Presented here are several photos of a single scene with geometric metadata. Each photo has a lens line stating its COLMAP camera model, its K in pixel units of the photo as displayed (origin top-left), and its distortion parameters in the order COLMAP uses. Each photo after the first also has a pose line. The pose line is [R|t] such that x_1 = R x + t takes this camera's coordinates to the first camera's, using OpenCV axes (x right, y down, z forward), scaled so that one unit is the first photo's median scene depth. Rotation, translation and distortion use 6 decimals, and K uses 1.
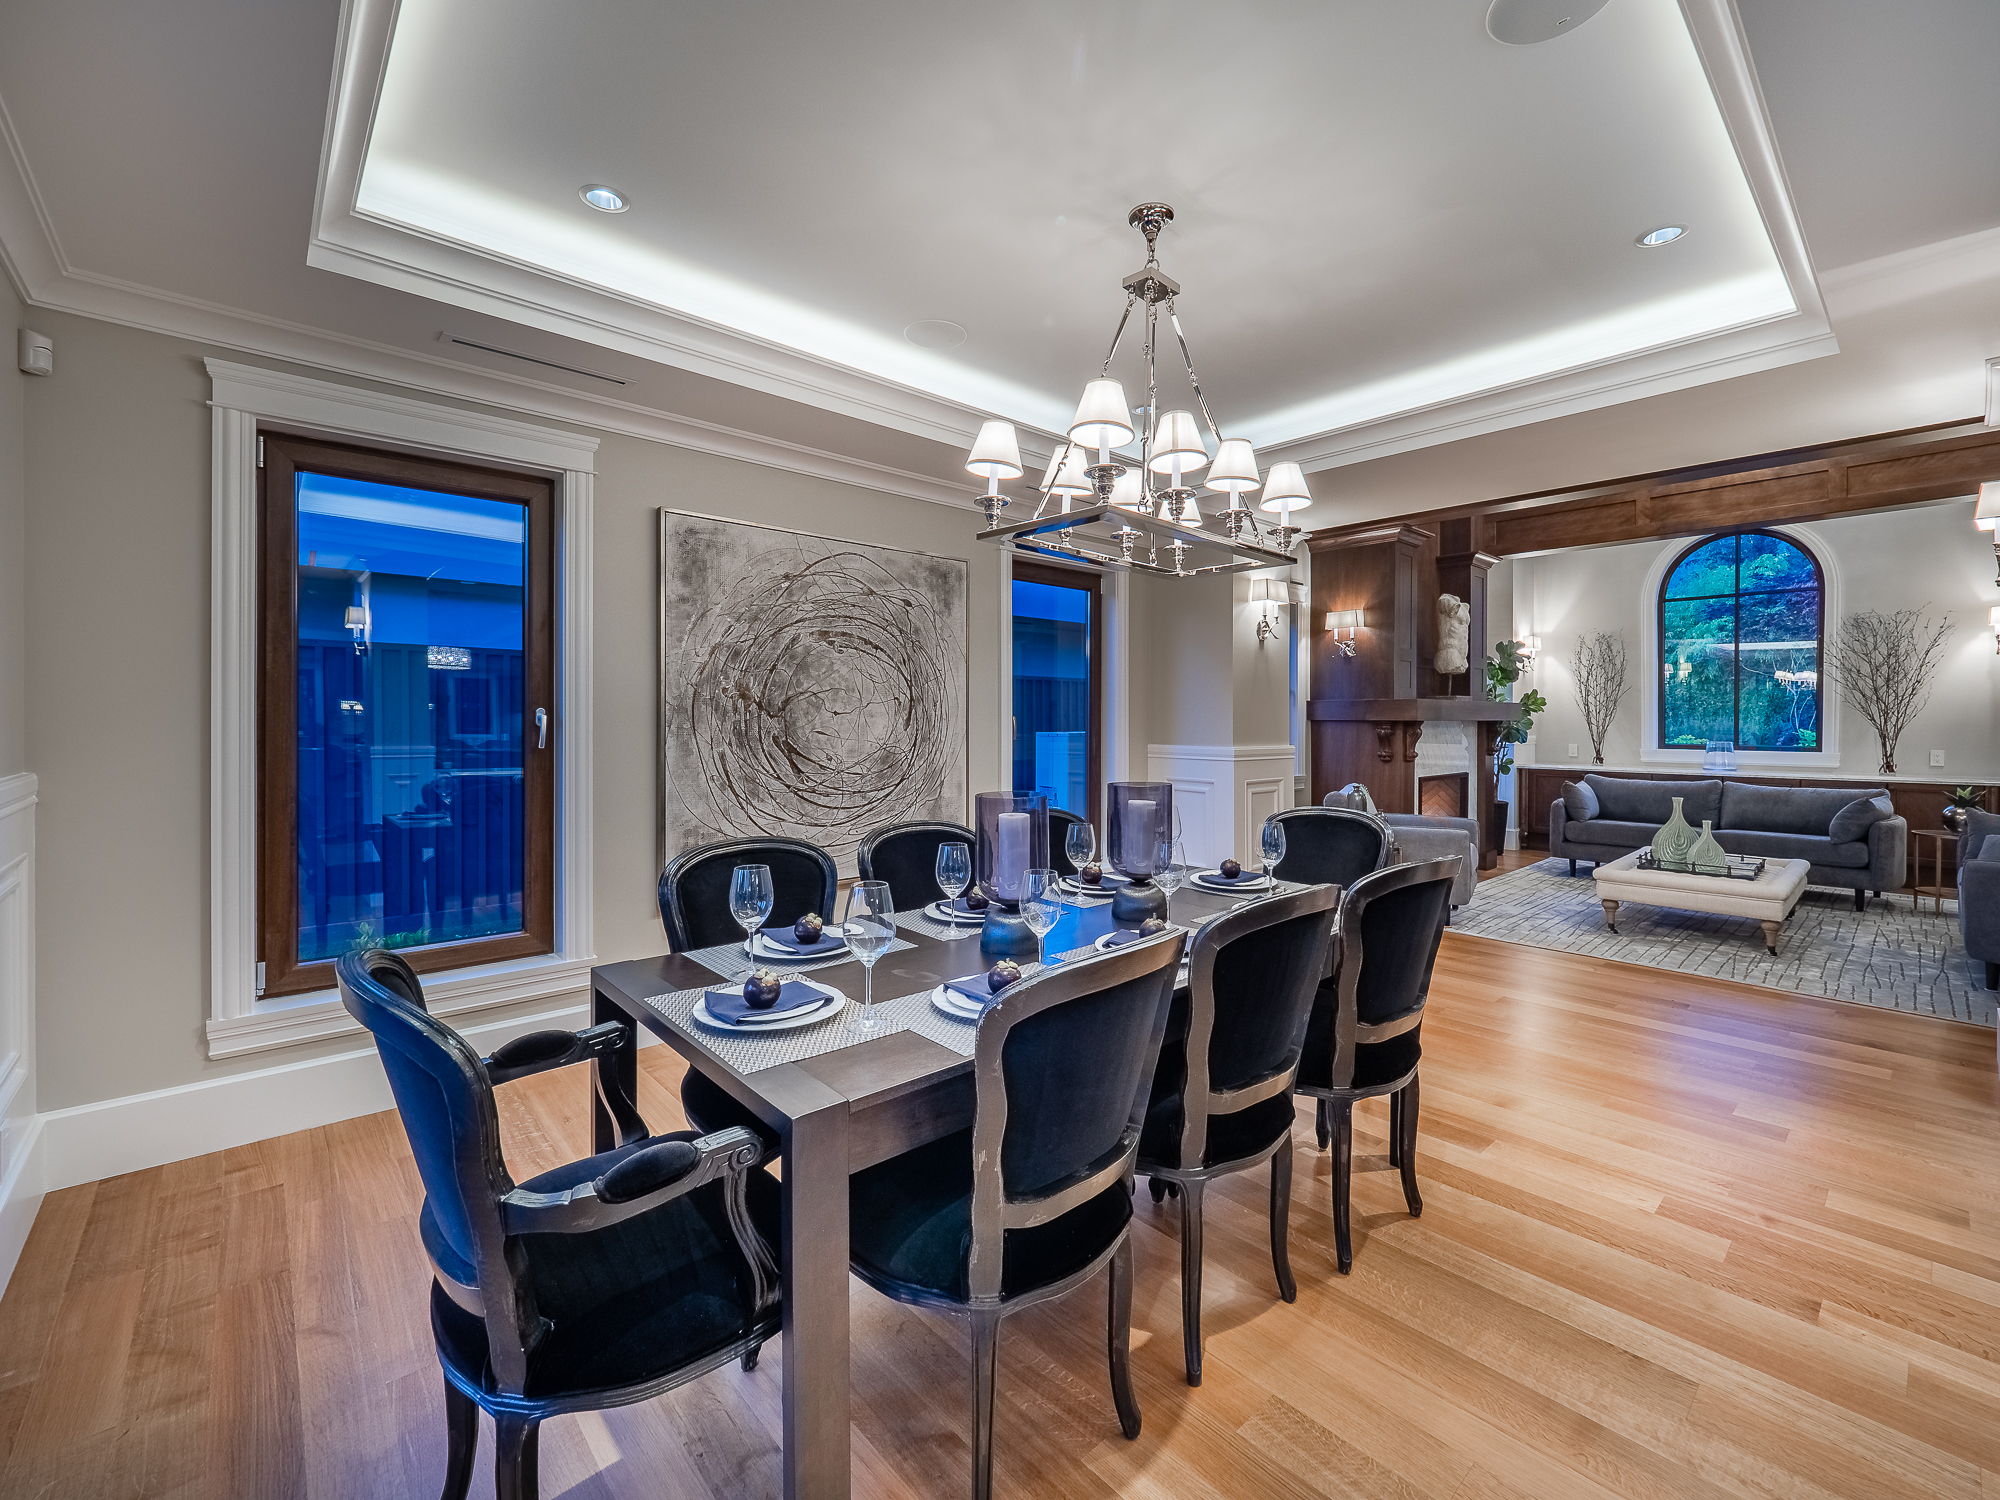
lens RADIAL K [[851.6, 0, 1036.8], [0, 851.6, 705.9], [0, 0, 1]] dist [-0.002194, -0.002548]
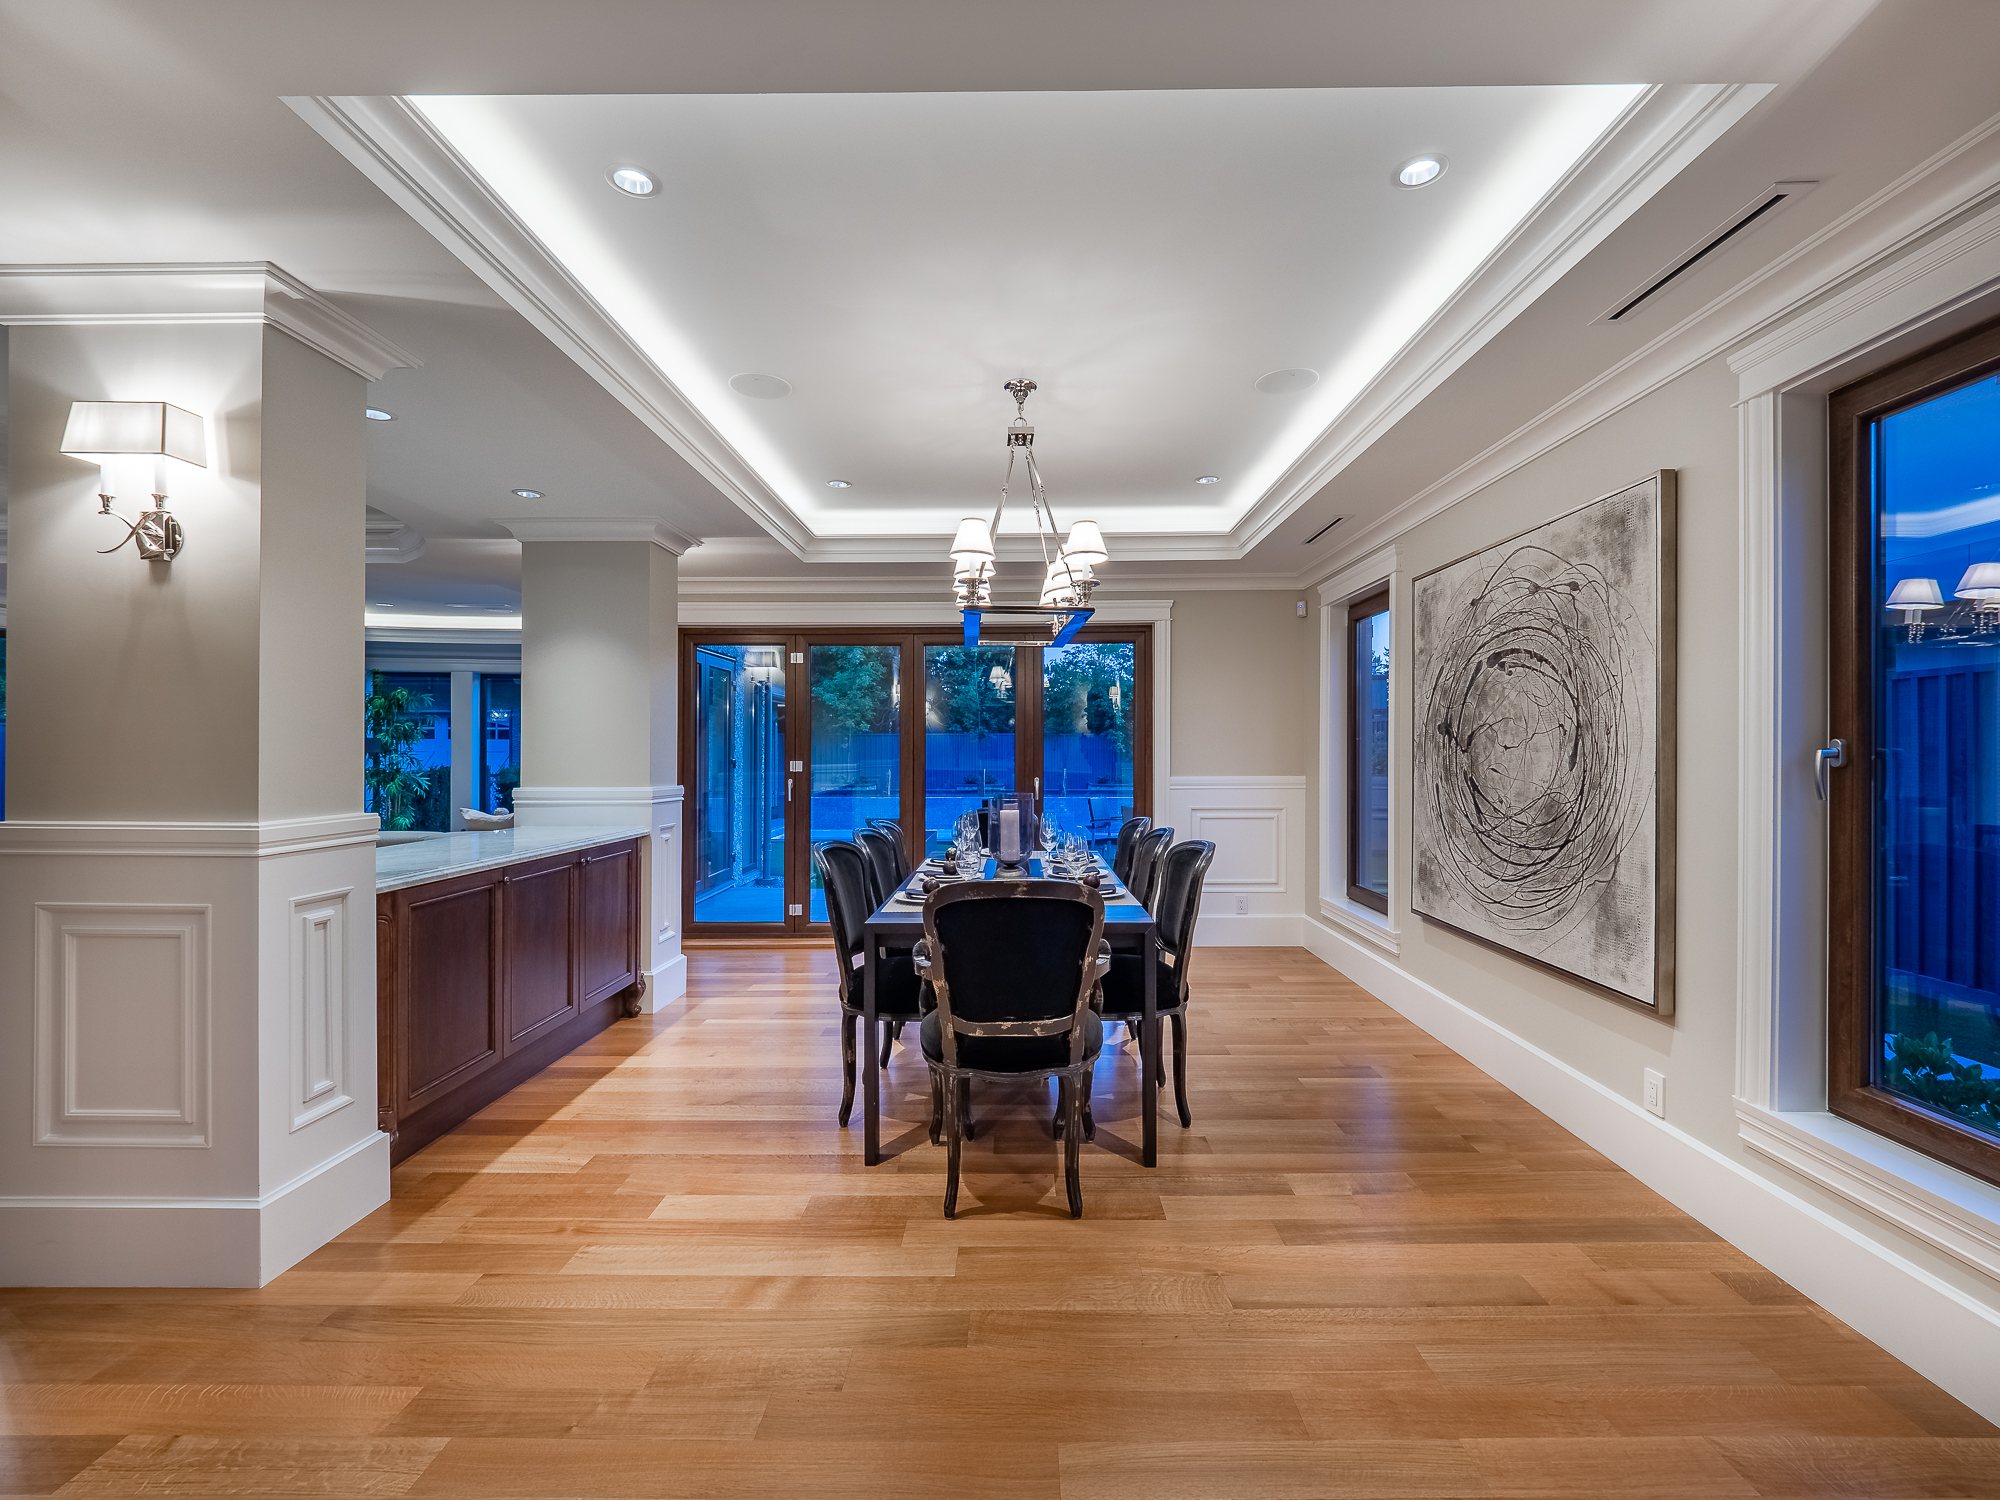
lens RADIAL K [[851.6, 0, 1011.1], [0, 851.6, 748.5], [0, 0, 1]] dist [-0.002194, -0.002548]
pose [[-0.690475, -0.002685, -0.723352, 0.703129], [0.013620, 0.999768, -0.016713, 0.016755], [0.723228, -0.021392, -0.690278, 1.218689]]
